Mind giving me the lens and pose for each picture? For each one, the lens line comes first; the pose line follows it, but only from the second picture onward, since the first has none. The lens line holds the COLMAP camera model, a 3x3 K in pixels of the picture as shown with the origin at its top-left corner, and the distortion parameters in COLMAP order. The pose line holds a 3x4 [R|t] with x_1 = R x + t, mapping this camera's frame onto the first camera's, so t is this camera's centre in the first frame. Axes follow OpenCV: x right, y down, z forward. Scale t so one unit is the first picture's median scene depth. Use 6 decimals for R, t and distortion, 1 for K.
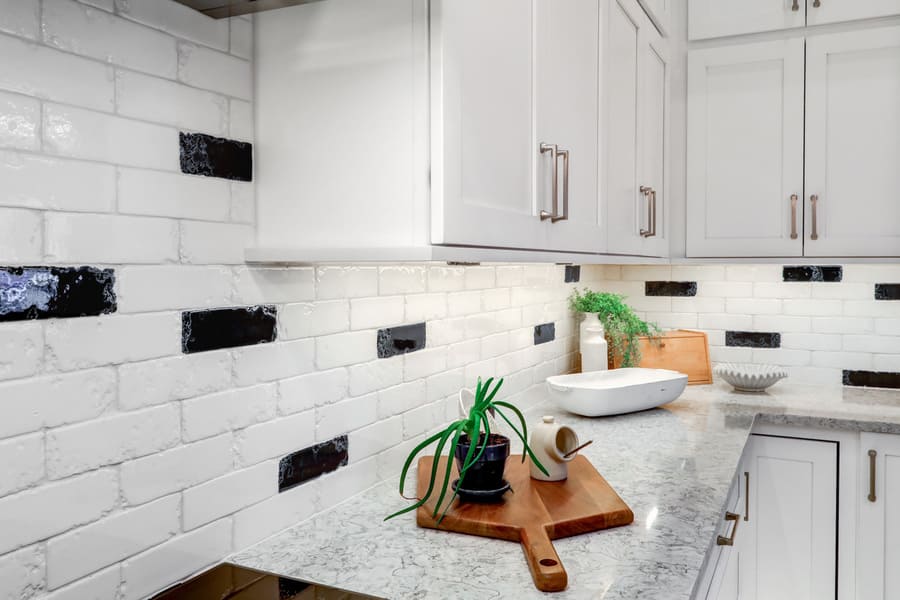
lens RADIAL K [[732.5, 0, 450.9], [0, 732.5, 272.9], [0, 0, 1]] dist [-0.003763, -0.001557]
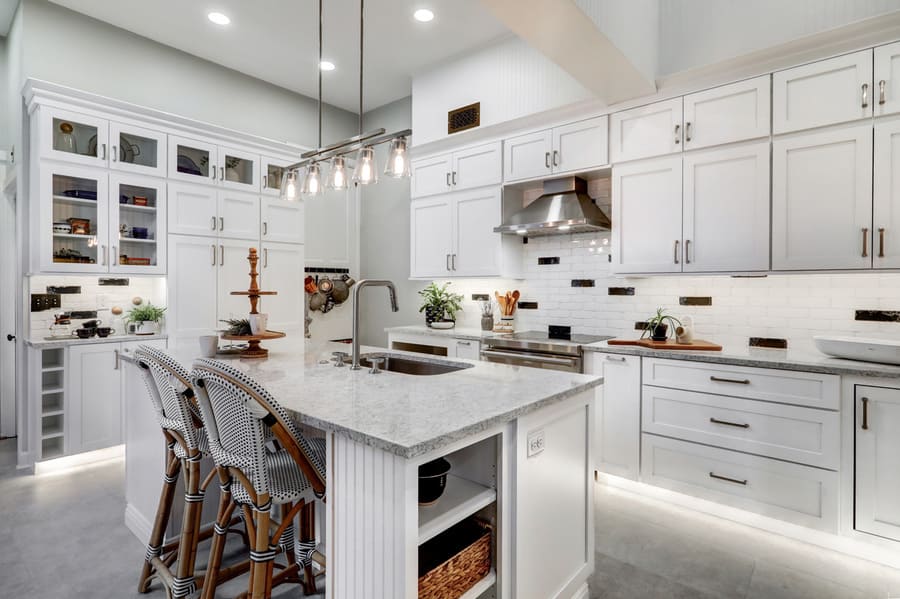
lens RADIAL K [[463.8, 0, 449.3], [0, 463.8, 292.6], [0, 0, 1]] dist [0.010965, -0.000418]
pose [[-0.243850, 0.007690, -0.969782, 1.592416], [-0.013765, 0.999840, 0.011390, 0.033260], [0.969715, 0.016126, -0.243705, 0.332098]]
